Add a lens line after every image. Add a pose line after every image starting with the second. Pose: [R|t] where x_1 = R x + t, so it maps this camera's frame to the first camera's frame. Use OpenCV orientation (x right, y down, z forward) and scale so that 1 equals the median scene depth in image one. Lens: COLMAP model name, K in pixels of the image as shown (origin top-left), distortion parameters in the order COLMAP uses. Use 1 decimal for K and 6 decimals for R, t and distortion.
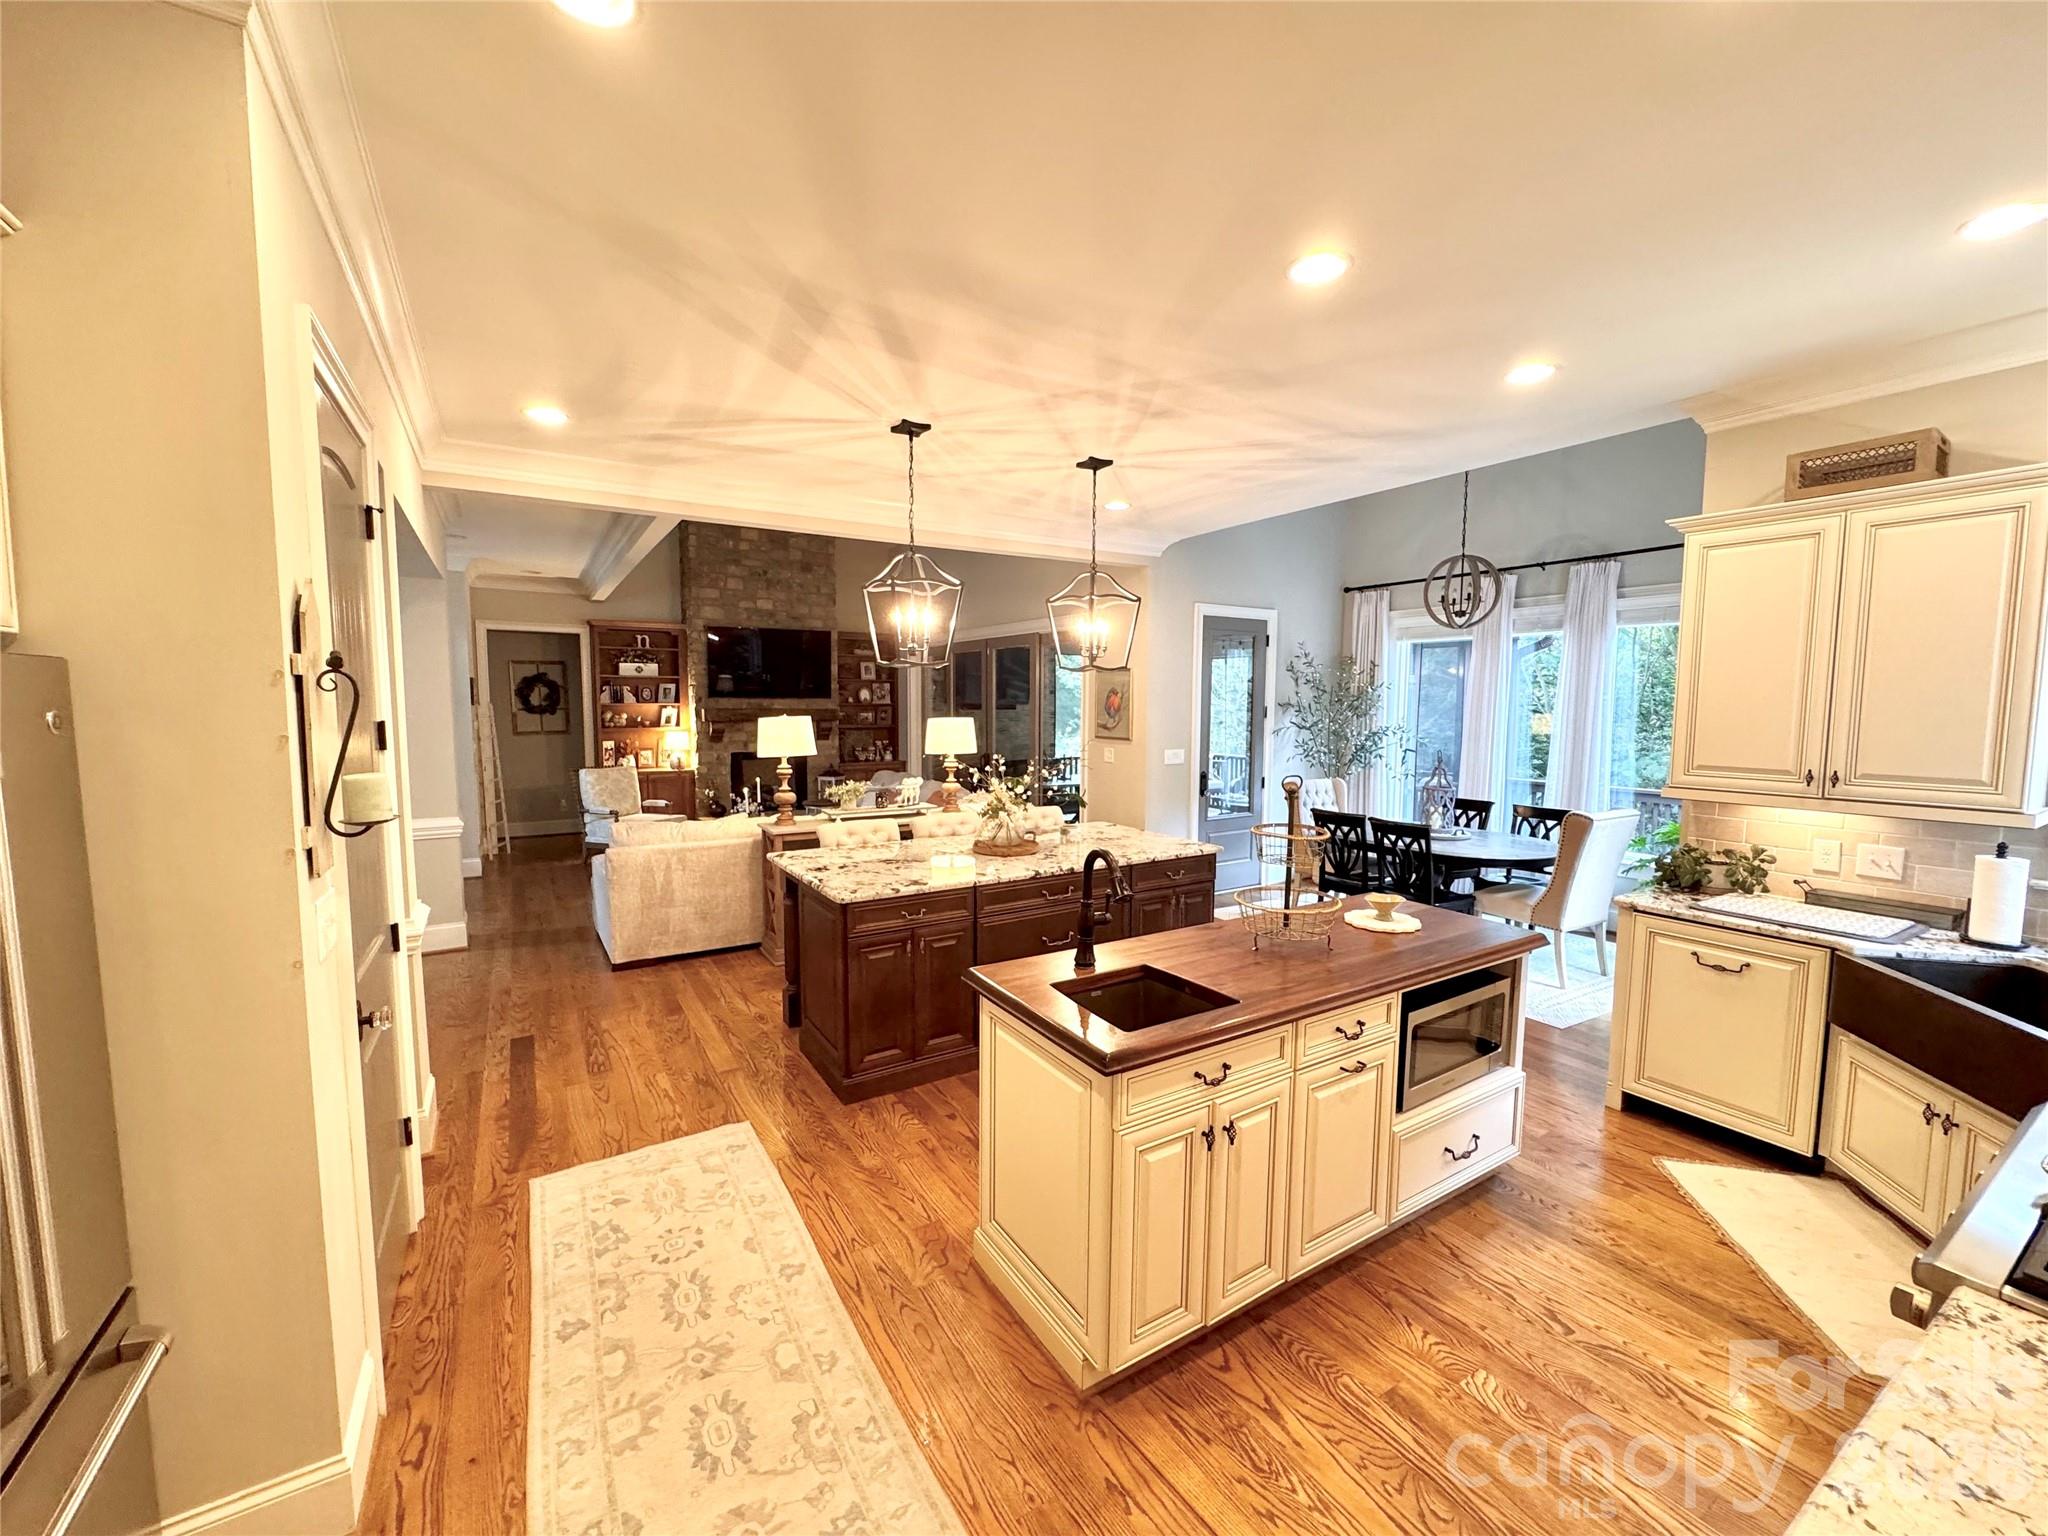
lens RADIAL K [[818.2, 0, 1021.5], [0, 818.2, 768.1], [0, 0, 1]] dist [-0.003680, 0.000213]
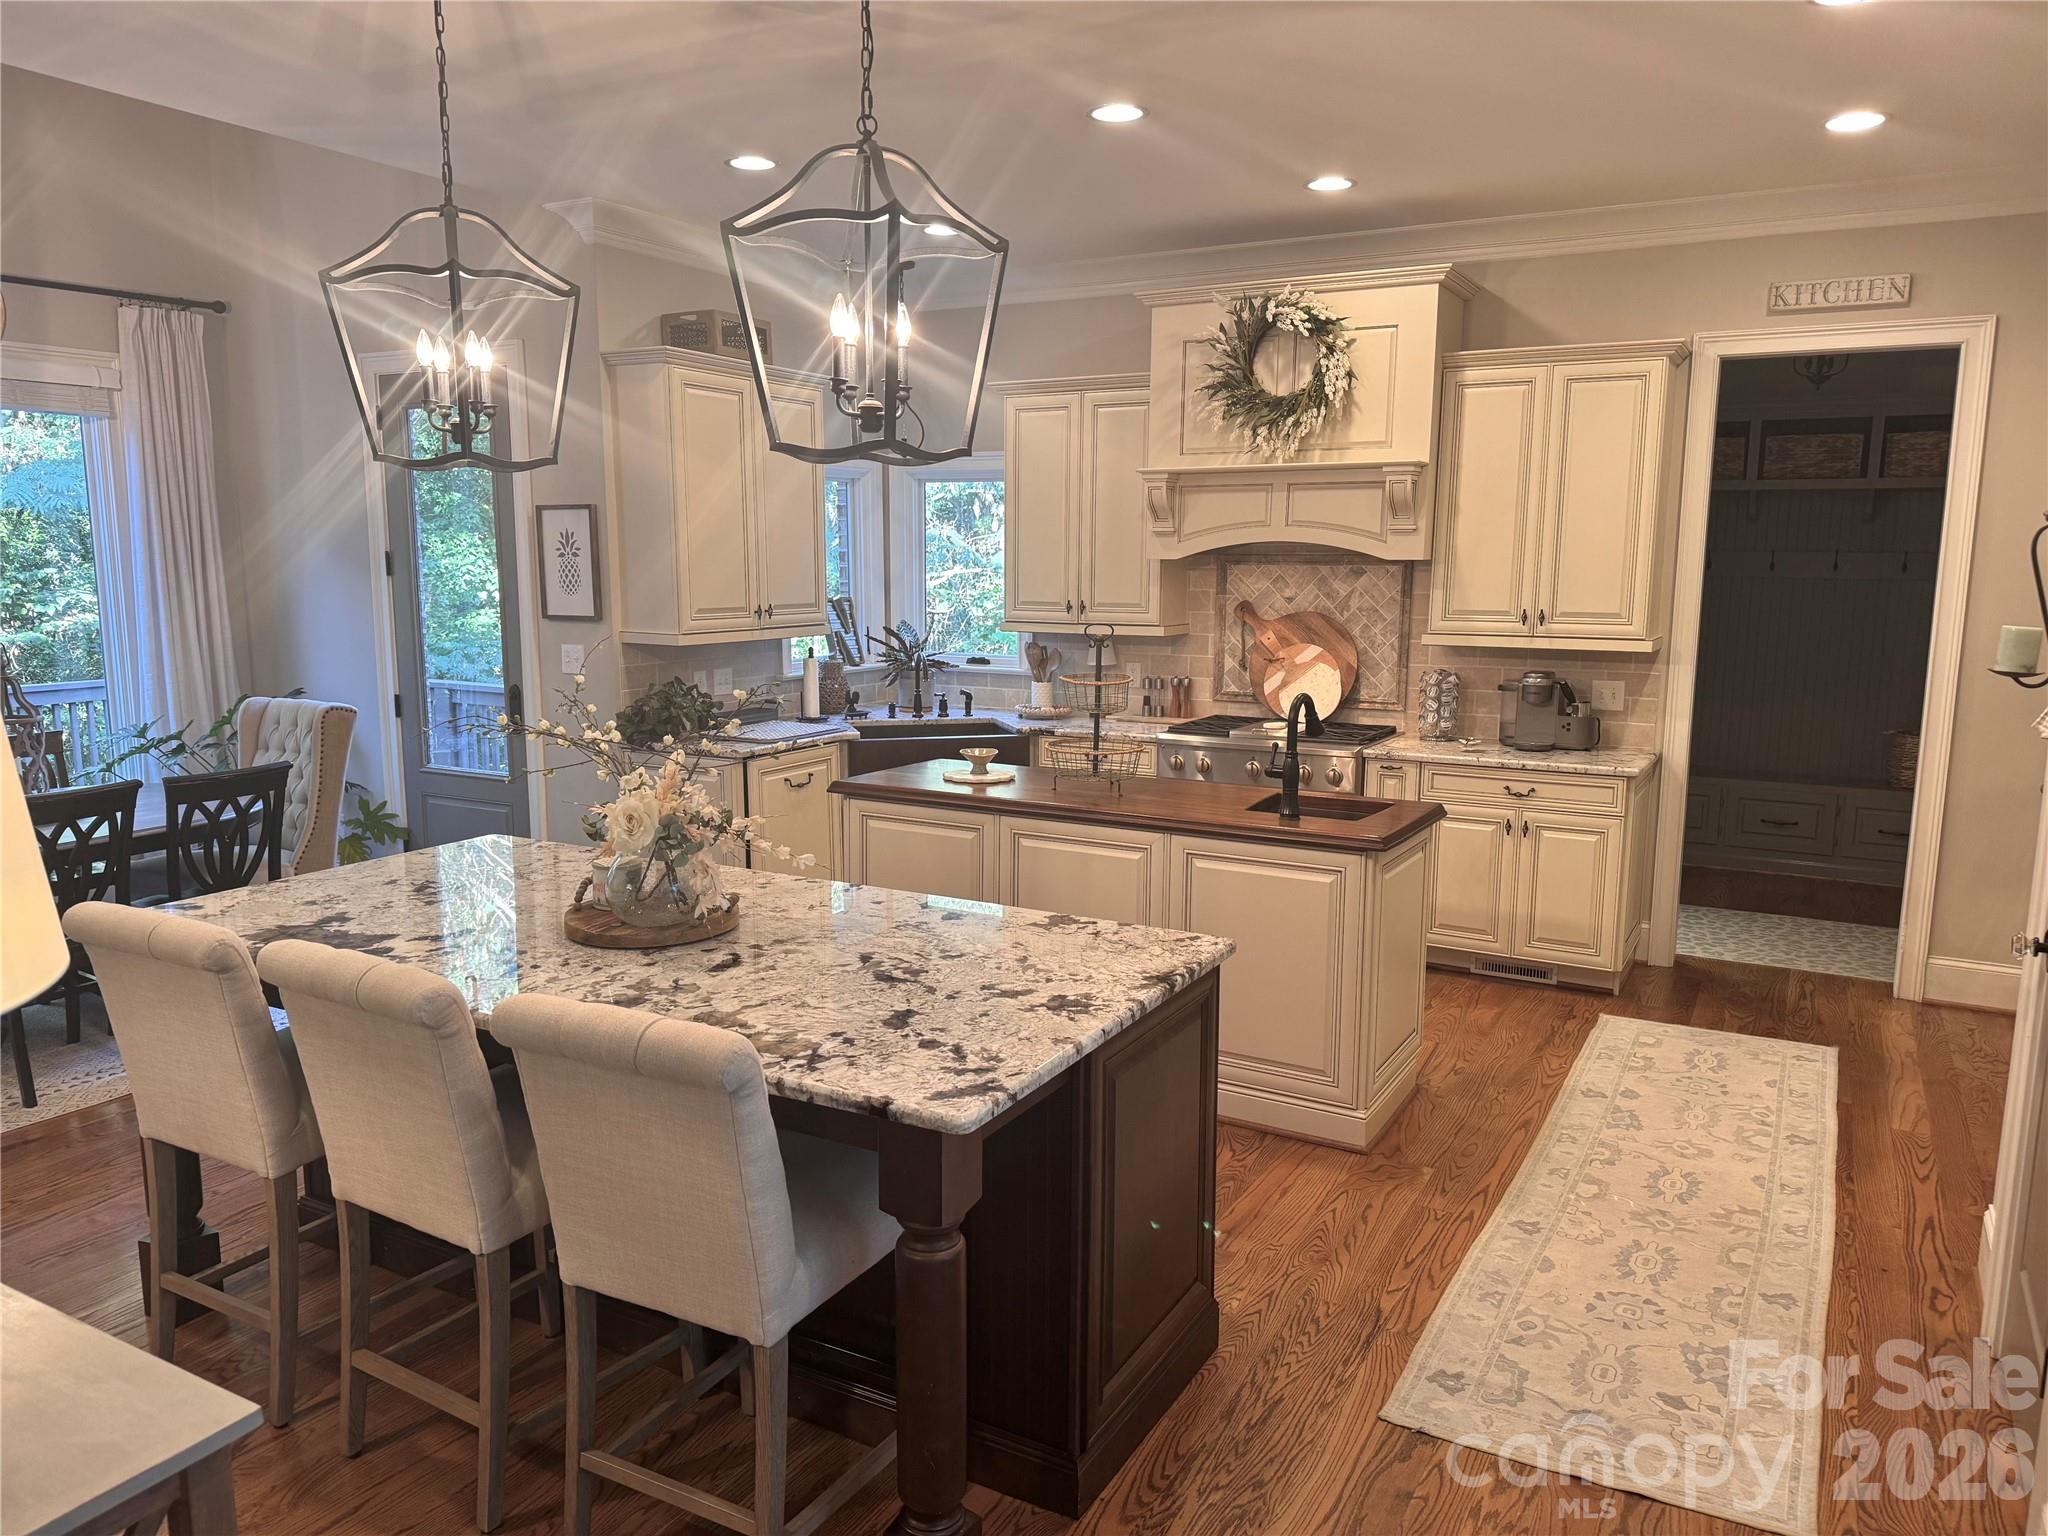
lens RADIAL K [[1419.1, 0, 1027.0], [0, 1419.1, 784.9], [0, 0, 1]] dist [0.134403, -0.210557]
pose [[-0.487466, -0.148434, 0.860432, -0.772463], [0.065374, 0.976473, 0.205490, -0.108623], [-0.870691, 0.156420, -0.466294, 1.281704]]
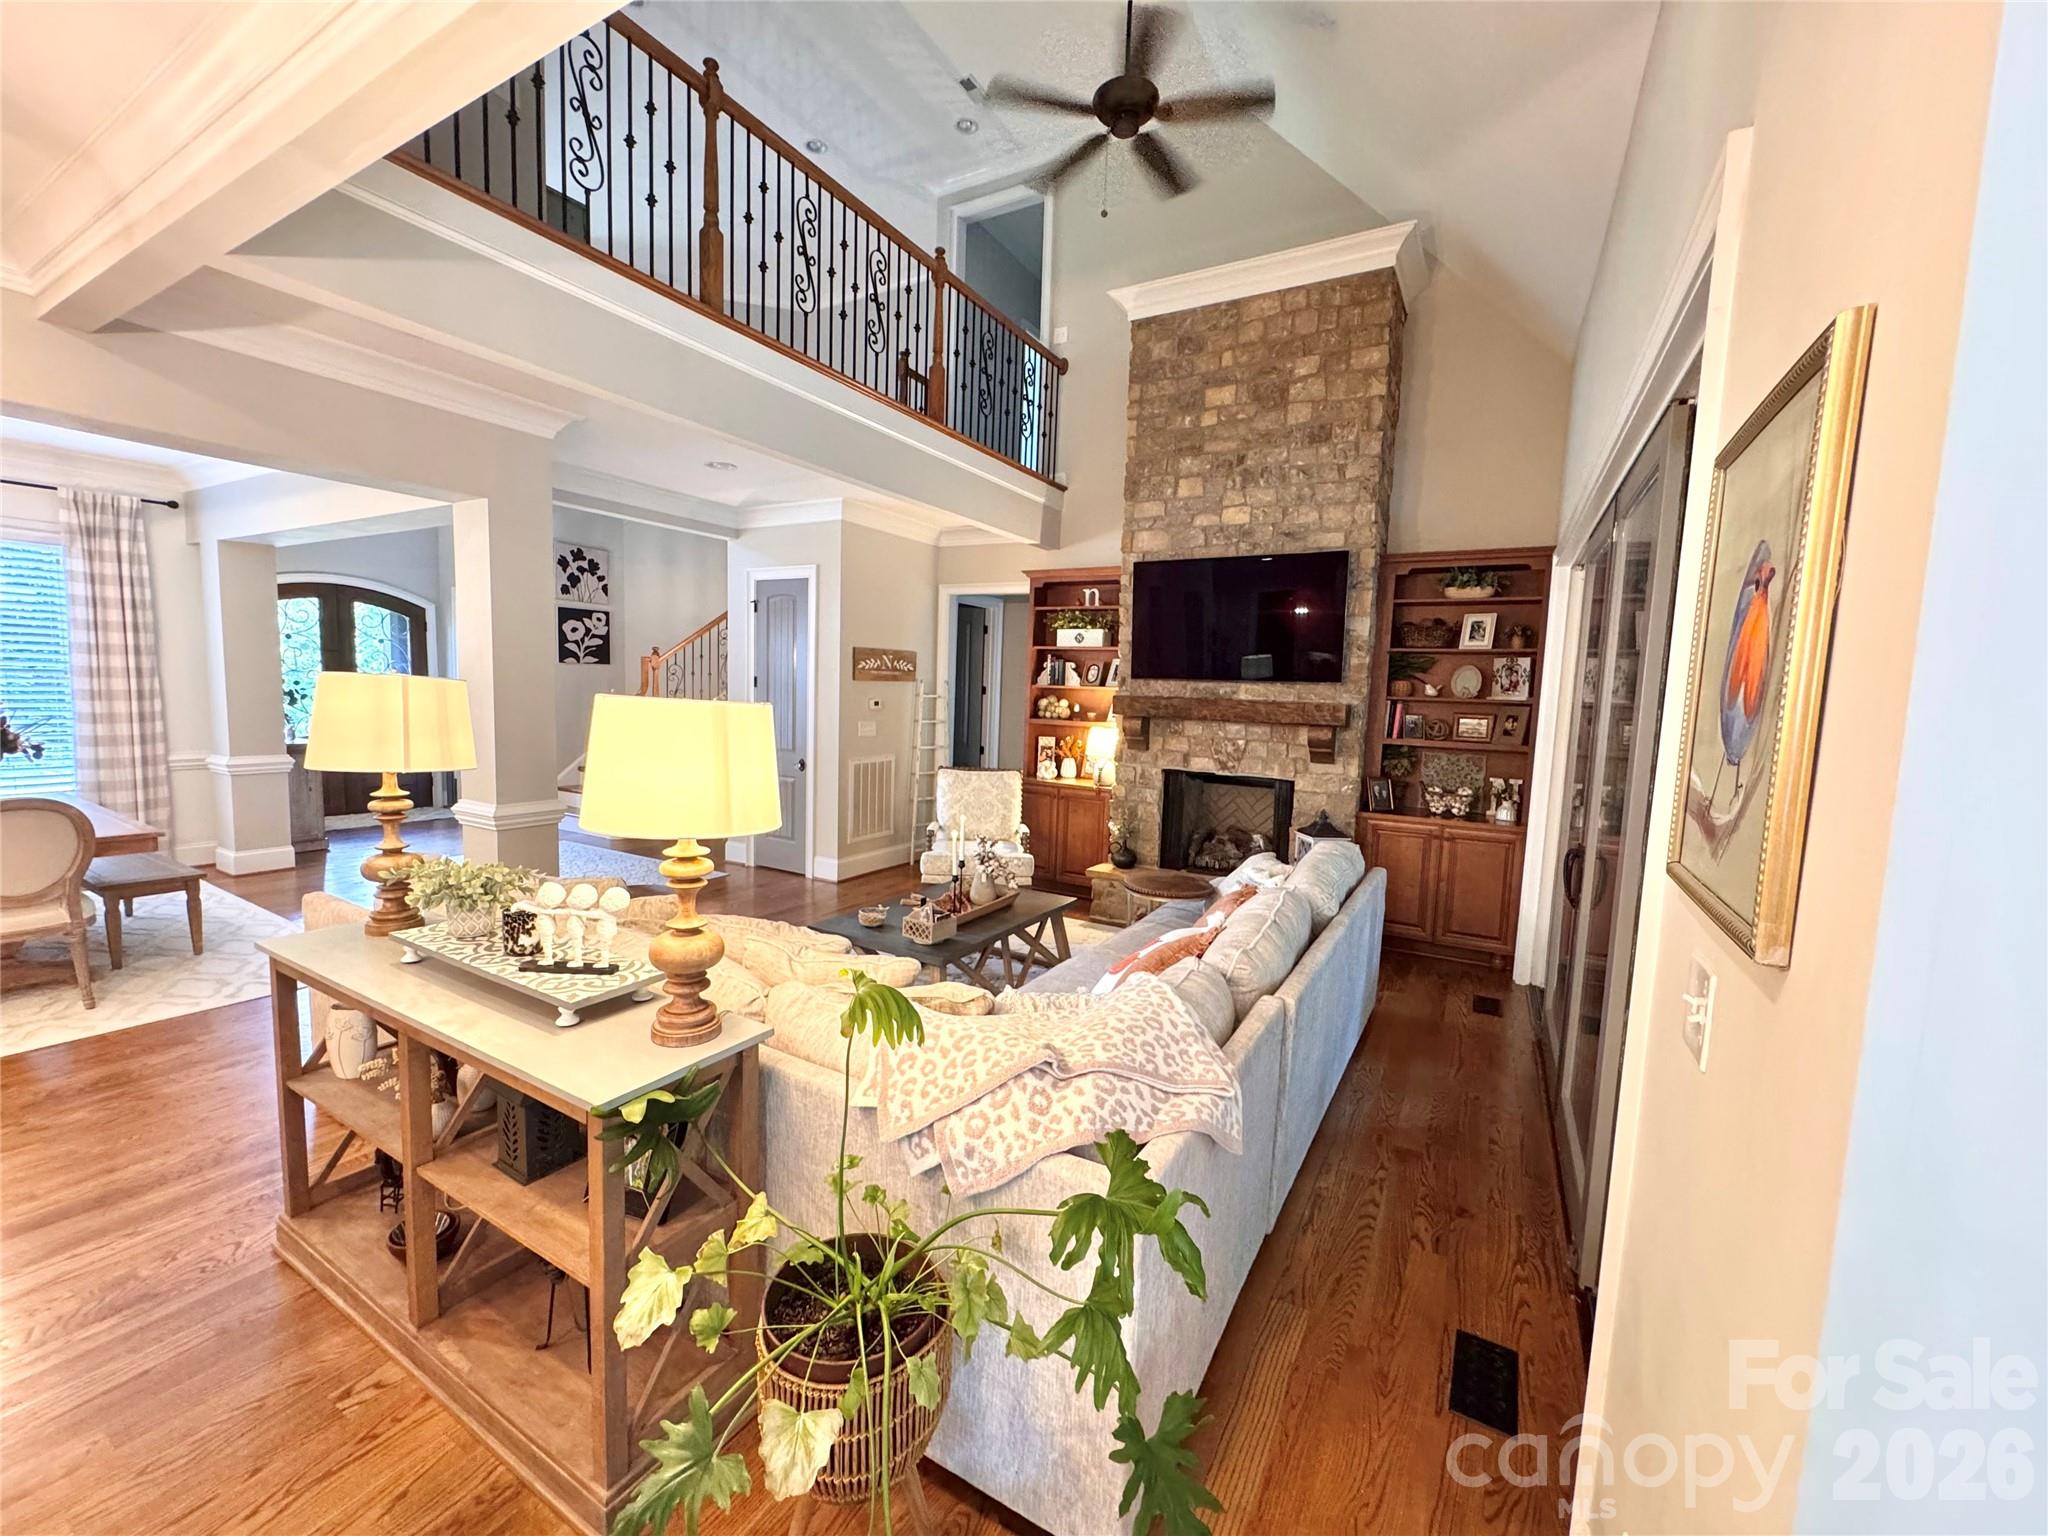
lens RADIAL K [[818.2, 0, 1021.5], [0, 818.2, 768.1], [0, 0, 1]] dist [-0.003680, 0.000213]
pose [[0.474127, 0.096719, -0.875128, 0.316132], [-0.105978, 0.992991, 0.052329, -0.097715], [0.874055, 0.067934, 0.481054, 1.482120]]
